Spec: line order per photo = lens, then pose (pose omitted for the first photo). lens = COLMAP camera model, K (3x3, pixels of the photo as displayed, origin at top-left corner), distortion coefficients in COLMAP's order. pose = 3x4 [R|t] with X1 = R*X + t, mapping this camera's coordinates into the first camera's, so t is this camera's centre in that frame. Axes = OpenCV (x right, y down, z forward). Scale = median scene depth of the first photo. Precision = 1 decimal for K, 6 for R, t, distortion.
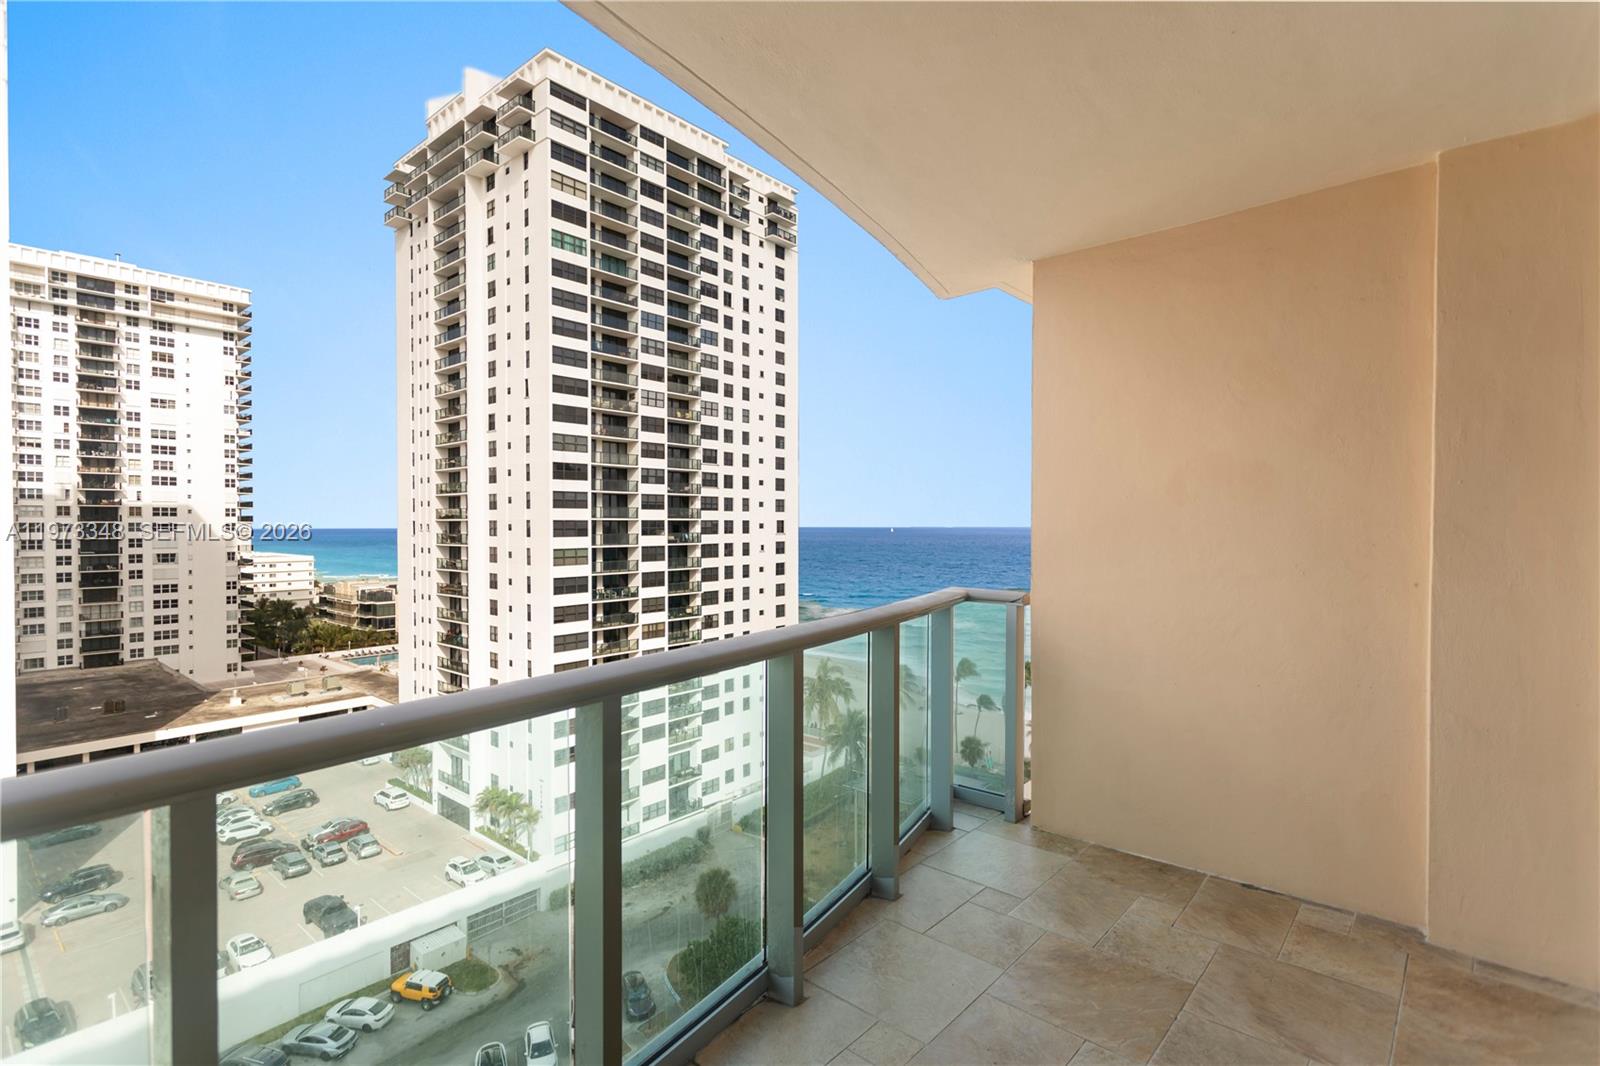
lens RADIAL K [[747.6, 0, 803.4], [0, 747.6, 536.9], [0, 0, 1]] dist [0.003851, -0.000471]
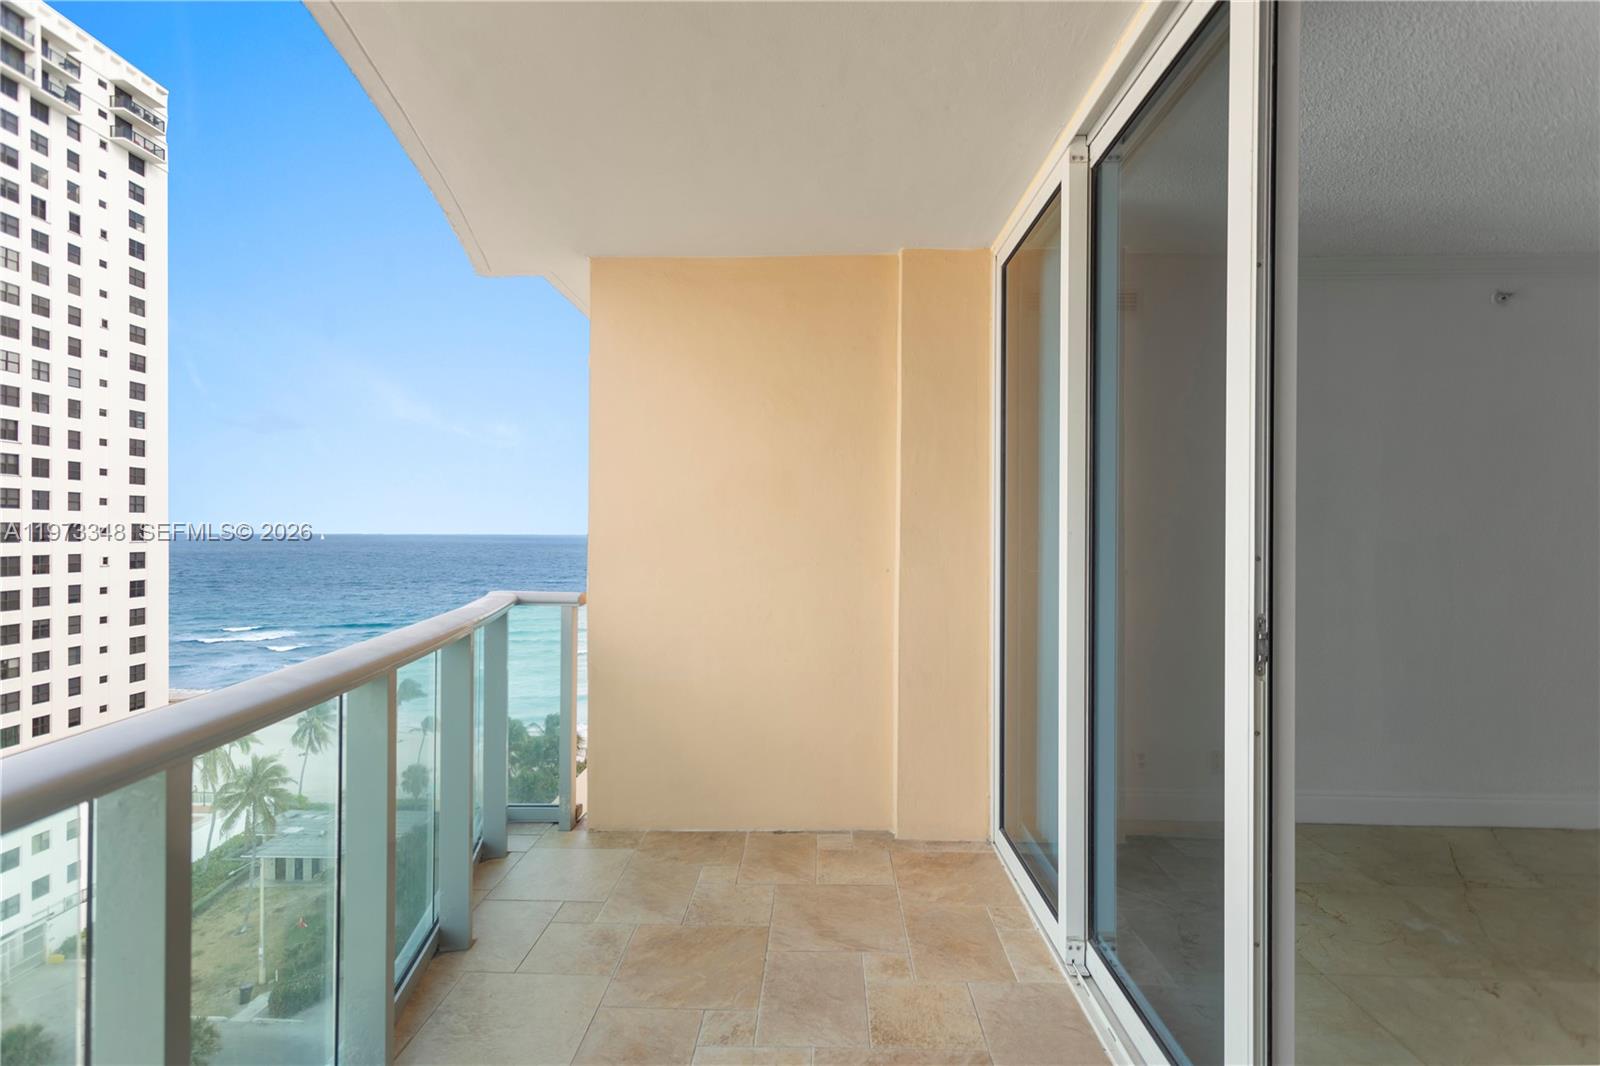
lens RADIAL K [[747.6, 0, 801.4], [0, 747.6, 540.4], [0, 0, 1]] dist [0.003851, -0.000471]
pose [[0.766997, 0.001279, 0.641649, -0.146600], [0.002720, 0.999983, -0.005244, 0.014721], [-0.641645, 0.005767, 0.766980, 0.078772]]
